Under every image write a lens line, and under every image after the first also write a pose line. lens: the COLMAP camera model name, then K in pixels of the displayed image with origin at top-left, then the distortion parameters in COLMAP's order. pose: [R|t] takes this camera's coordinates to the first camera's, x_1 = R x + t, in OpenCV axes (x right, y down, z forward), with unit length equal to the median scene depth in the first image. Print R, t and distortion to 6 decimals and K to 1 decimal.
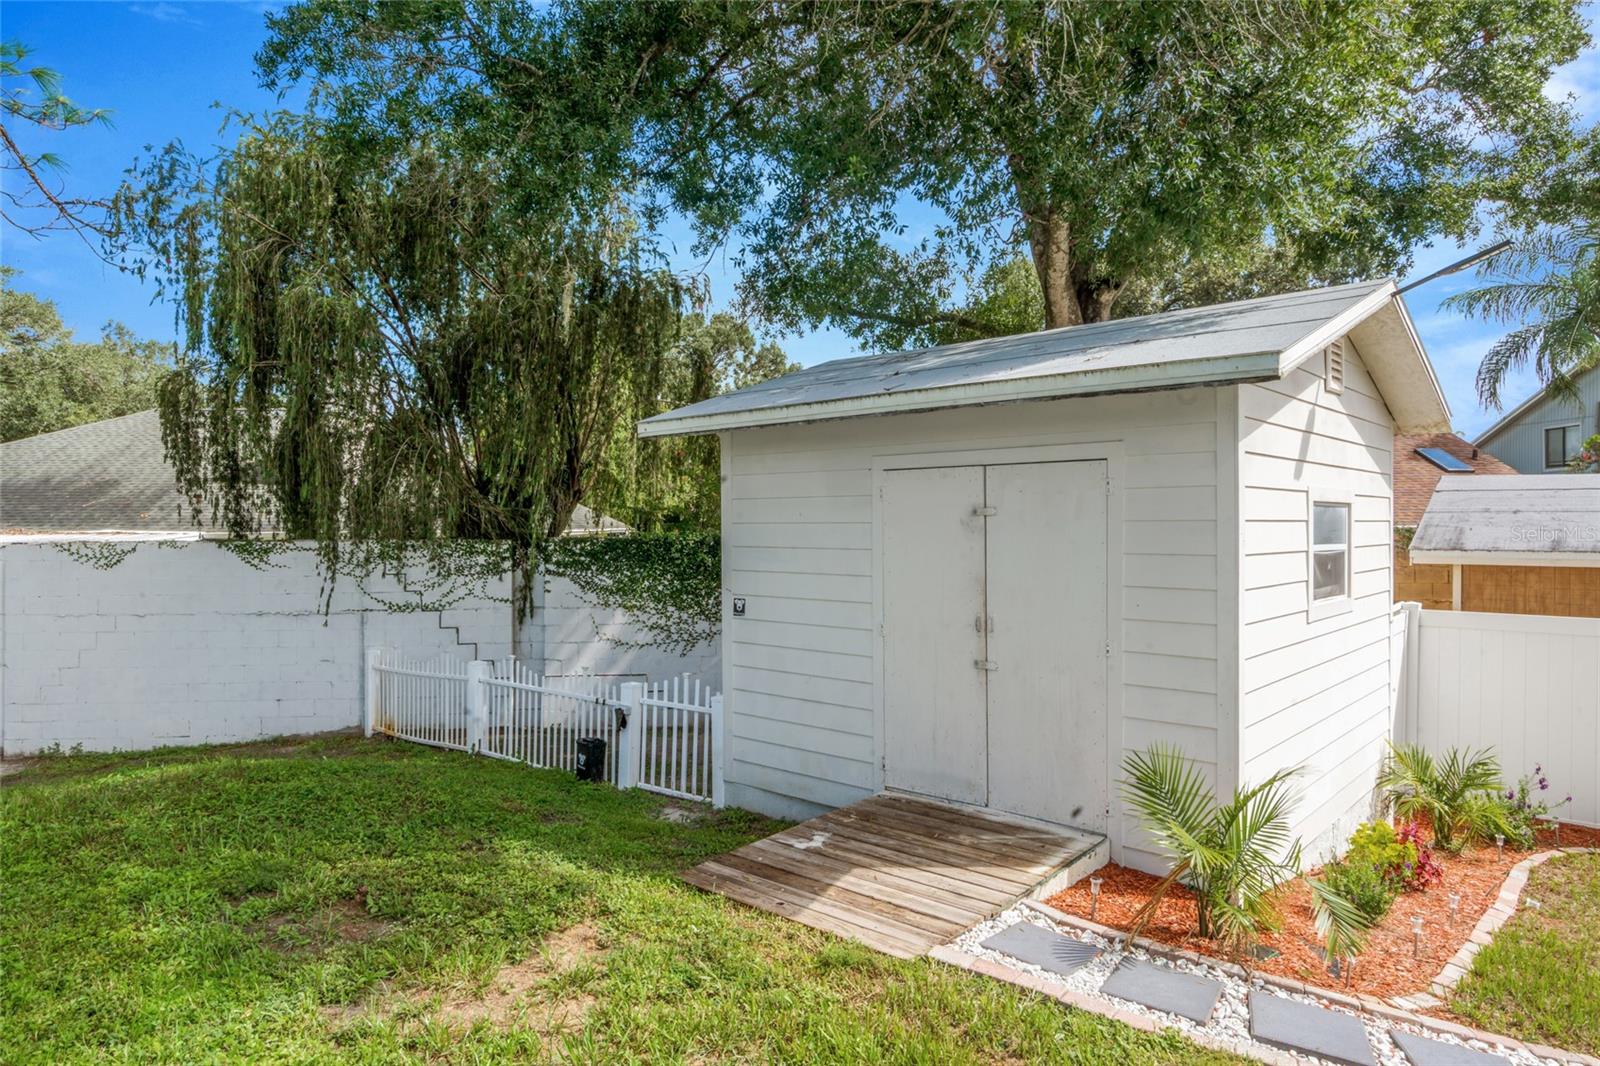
lens RADIAL K [[970.2, 0, 800.7], [0, 970.2, 533.3], [0, 0, 1]] dist [-0.001722, -0.000029]
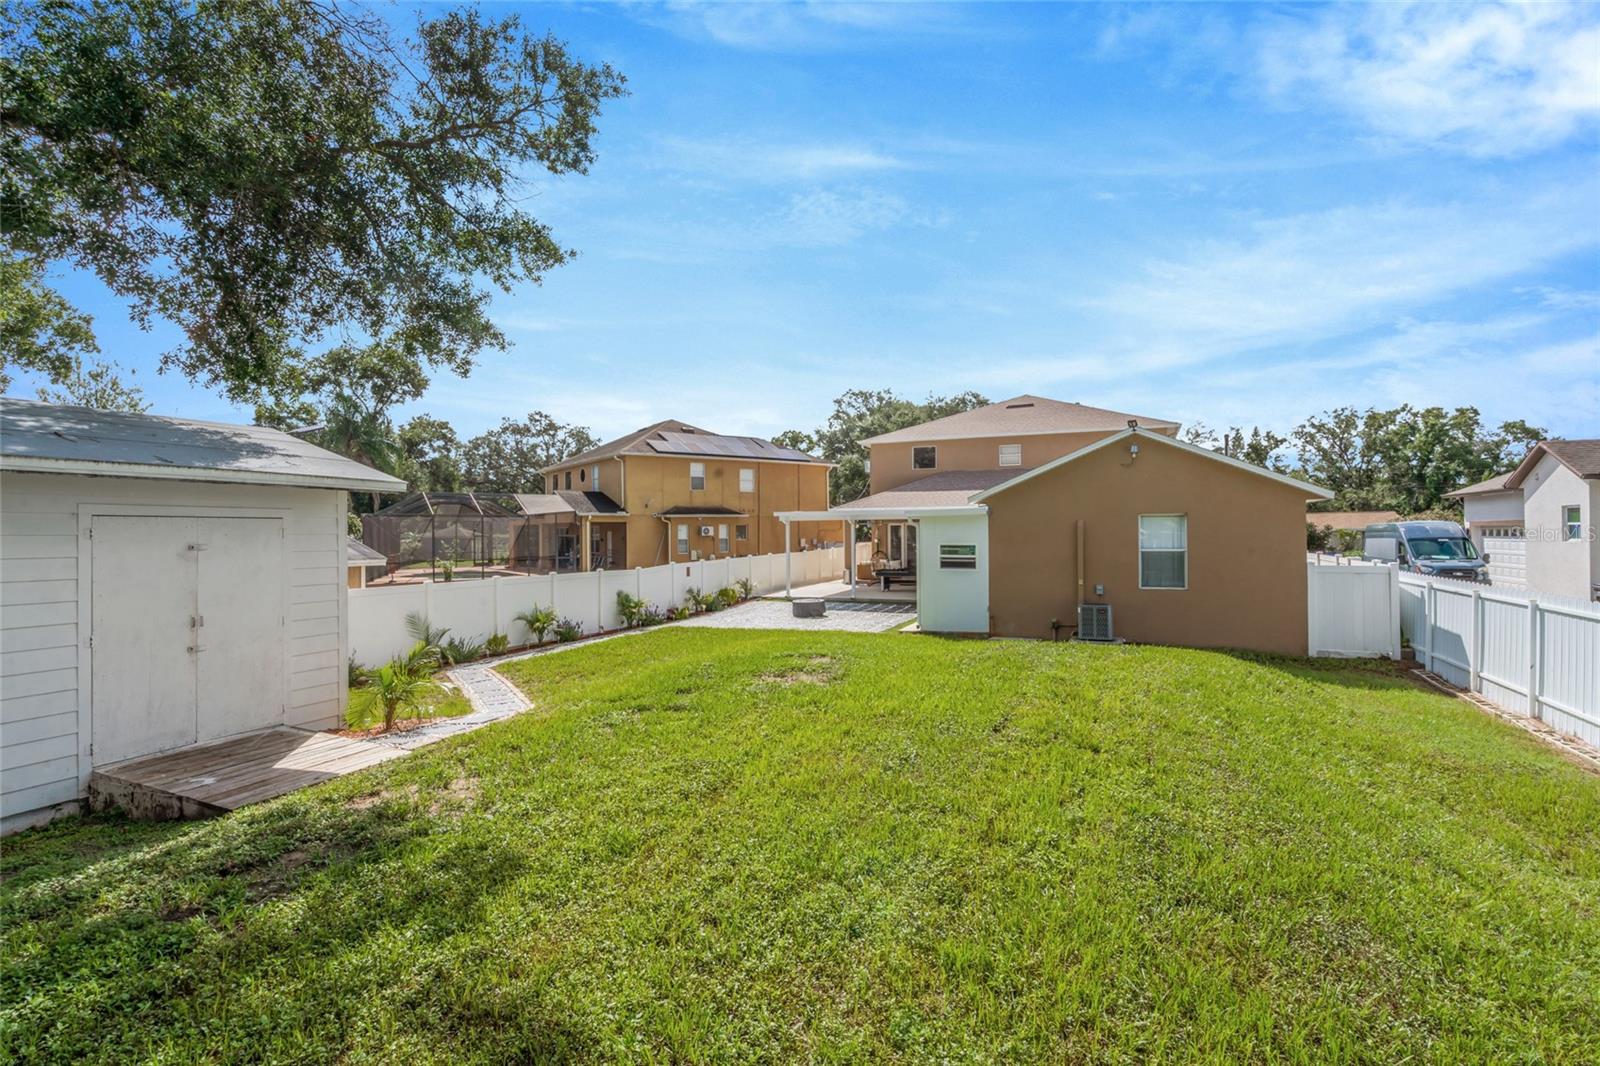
lens RADIAL K [[725.9, 0, 791.9], [0, 725.9, 528.1], [0, 0, 1]] dist [-0.002224, 0.002558]
pose [[-0.297032, 0.007654, 0.954837, -1.288442], [0.014409, 0.999890, -0.003532, -0.038505], [-0.954759, 0.012709, -0.297109, 0.490795]]
